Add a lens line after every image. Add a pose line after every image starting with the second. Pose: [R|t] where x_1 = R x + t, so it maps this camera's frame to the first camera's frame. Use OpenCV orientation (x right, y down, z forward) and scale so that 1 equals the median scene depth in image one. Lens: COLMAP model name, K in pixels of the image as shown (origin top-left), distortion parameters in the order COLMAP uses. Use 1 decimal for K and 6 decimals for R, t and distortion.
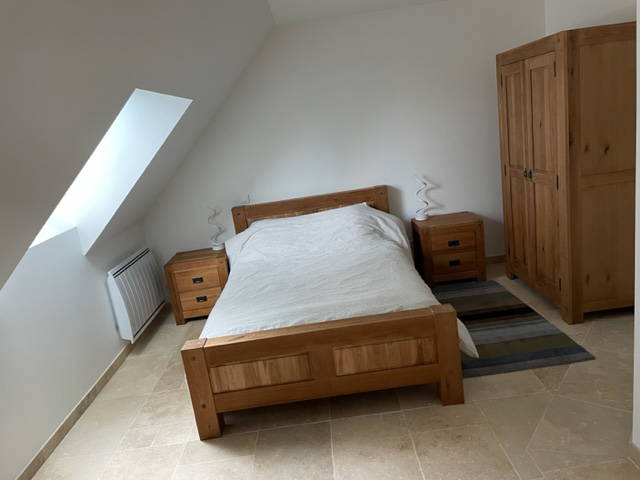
lens RADIAL K [[494.8, 0, 320.0], [0, 494.8, 240.0], [0, 0, 1]] dist [0.081132, -0.005245]
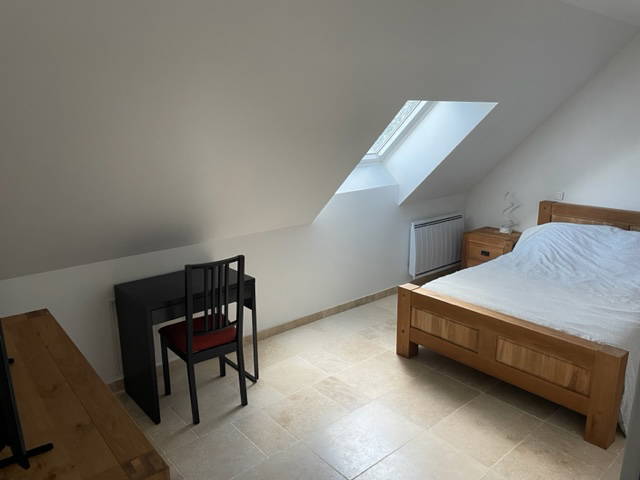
lens RADIAL K [[494.8, 0, 320.0], [0, 494.8, 240.0], [0, 0, 1]] dist [0.081132, -0.005245]
pose [[0.638272, 0.322285, -0.699100, 0.498570], [-0.270536, 0.944126, 0.188245, -0.100720], [0.720707, 0.068980, 0.689799, -0.123035]]
